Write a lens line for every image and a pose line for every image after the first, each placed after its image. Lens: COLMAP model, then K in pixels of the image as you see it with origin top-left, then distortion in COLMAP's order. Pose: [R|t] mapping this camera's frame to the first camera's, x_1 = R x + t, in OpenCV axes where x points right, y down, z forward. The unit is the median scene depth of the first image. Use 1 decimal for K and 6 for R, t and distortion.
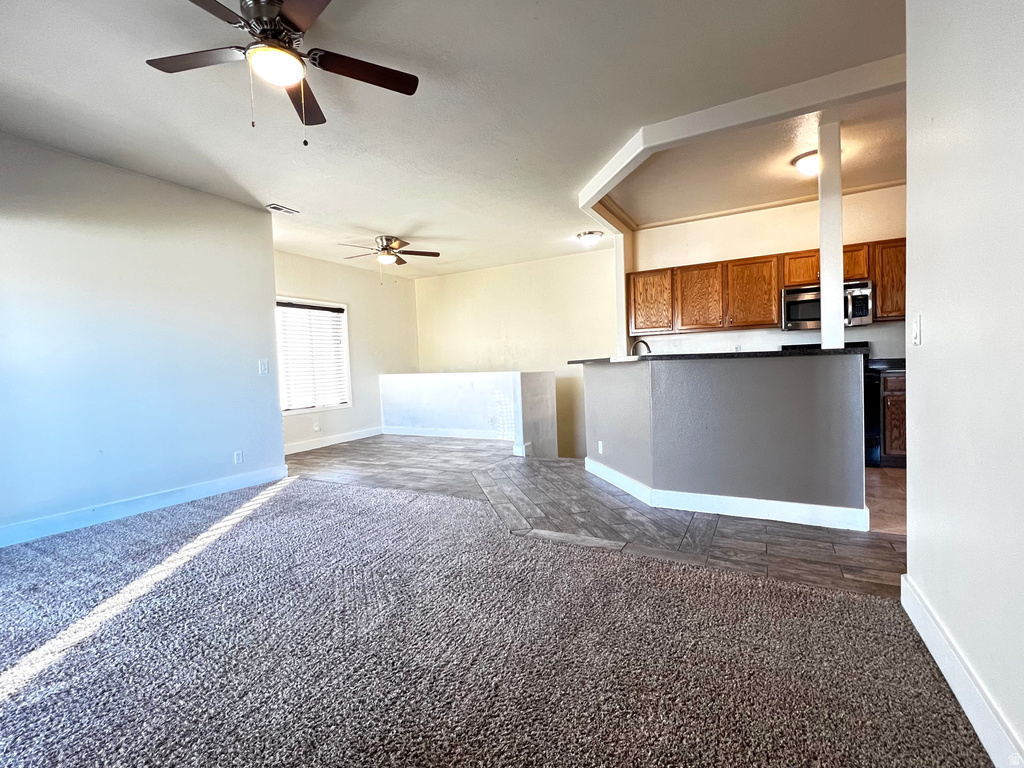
lens RADIAL K [[465.3, 0, 512.0], [0, 465.3, 384.0], [0, 0, 1]] dist [-0.001538, -0.000177]
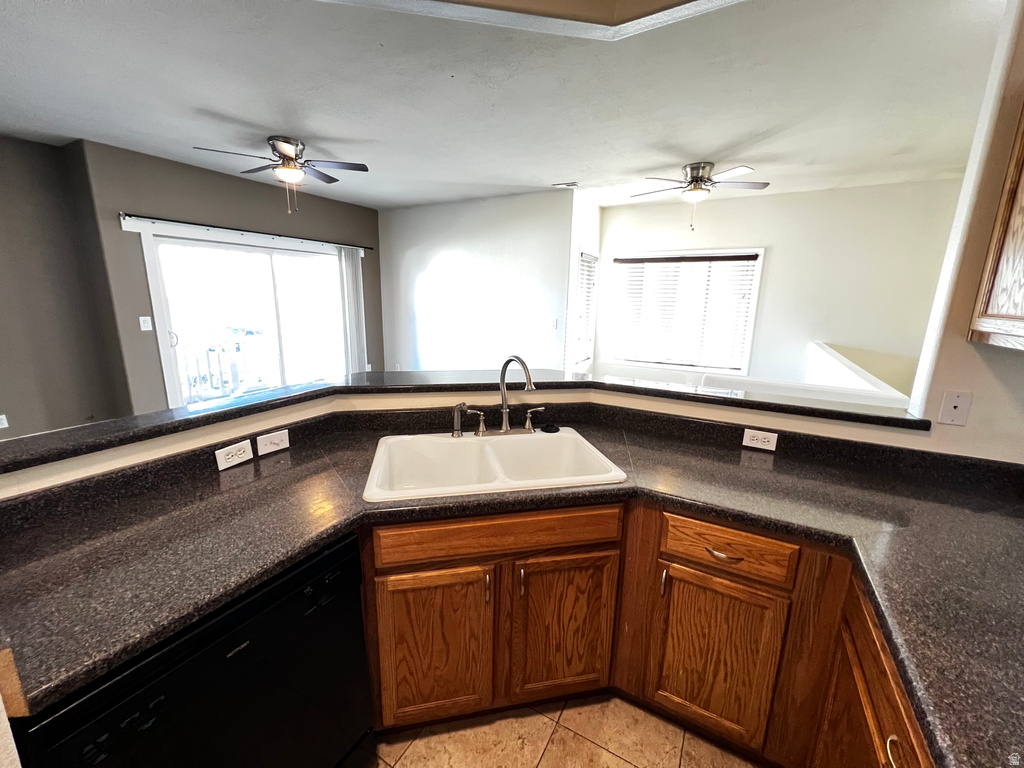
lens RADIAL K [[413.2, 0, 512.0], [0, 413.2, 384.0], [0, 0, 1]] dist [0.001052, 0.000111]
pose [[-0.026695, 0.242823, -0.969703, 0.526082], [-0.054873, 0.968230, 0.243965, -0.126721], [0.998136, 0.059723, -0.012522, 0.790606]]
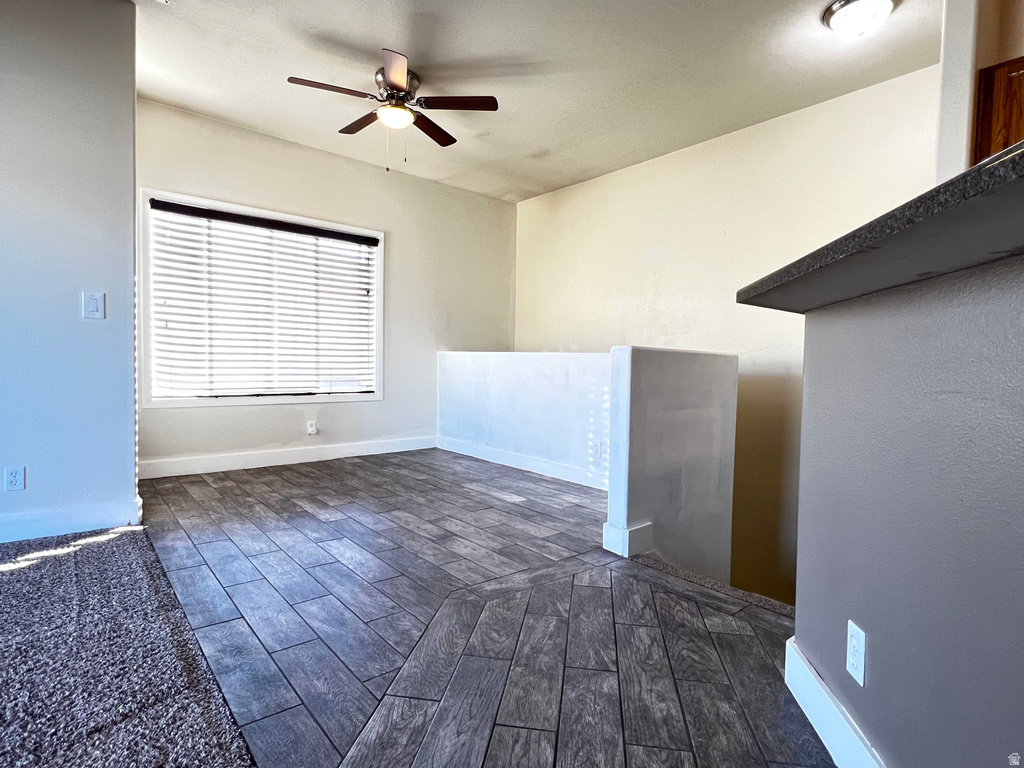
lens RADIAL K [[532.3, 0, 510.4], [0, 532.3, 386.7], [0, 0, 1]] dist [-0.002136, -0.001020]
pose [[0.927977, 0.074449, -0.365124, 0.092684], [-0.071538, 0.997206, 0.021513, 0.006431], [0.365706, 0.006157, 0.930710, 0.546667]]
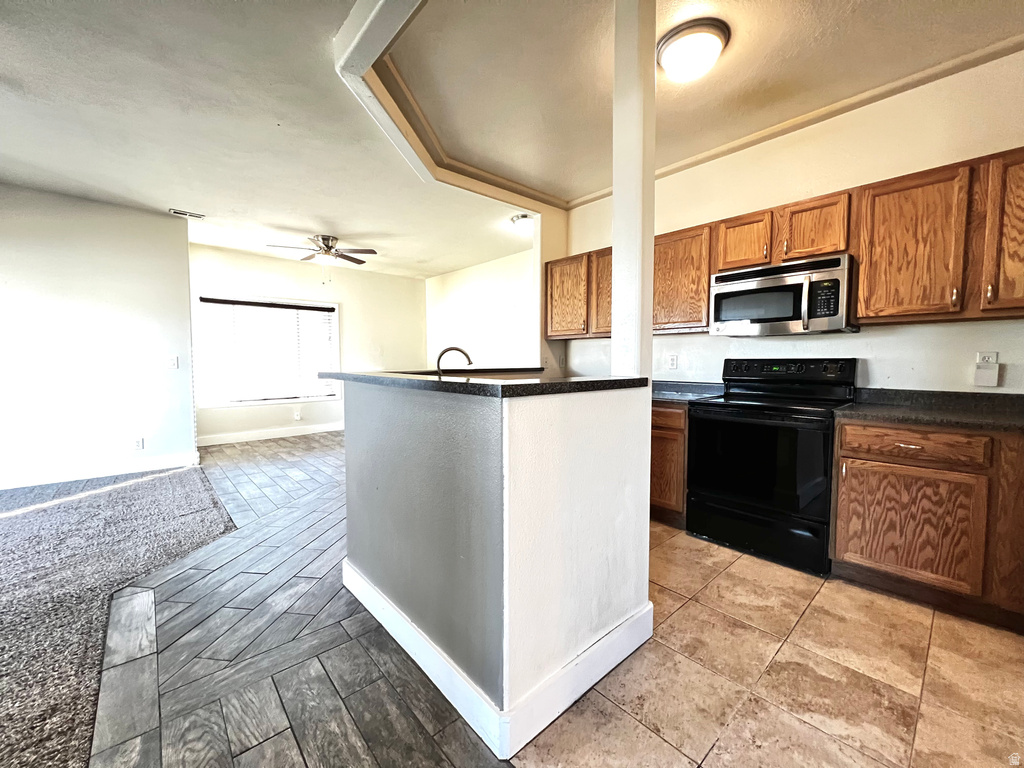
lens RADIAL K [[413.2, 0, 512.0], [0, 413.2, 384.0], [0, 0, 1]] dist [0.001052, 0.000111]
pose [[0.941151, 0.055694, -0.333365, 0.466496], [-0.047580, 0.998340, 0.032460, -0.048468], [0.334620, -0.014688, 0.942239, 0.310355]]
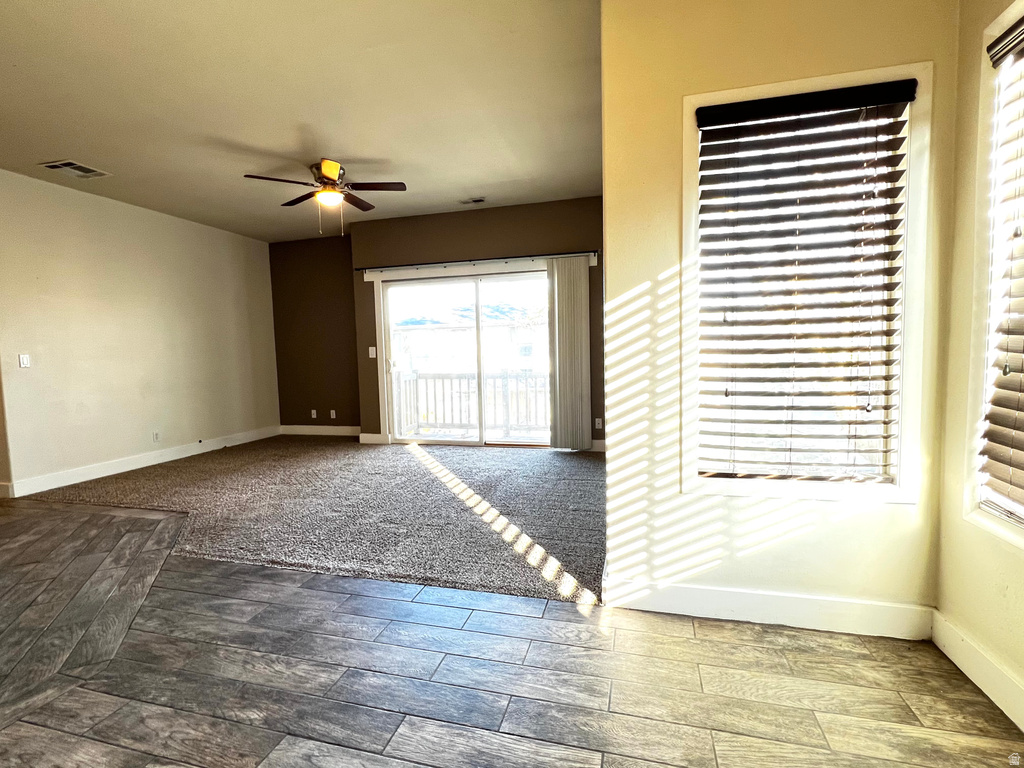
lens RADIAL K [[478.4, 0, 511.5], [0, 478.4, 388.4], [0, 0, 1]] dist [-0.012618, 0.000897]
pose [[-0.970236, 0.074400, -0.230450, -0.284365], [0.047363, 0.991556, 0.120717, -0.045818], [0.237486, 0.106209, -0.965567, 1.246350]]
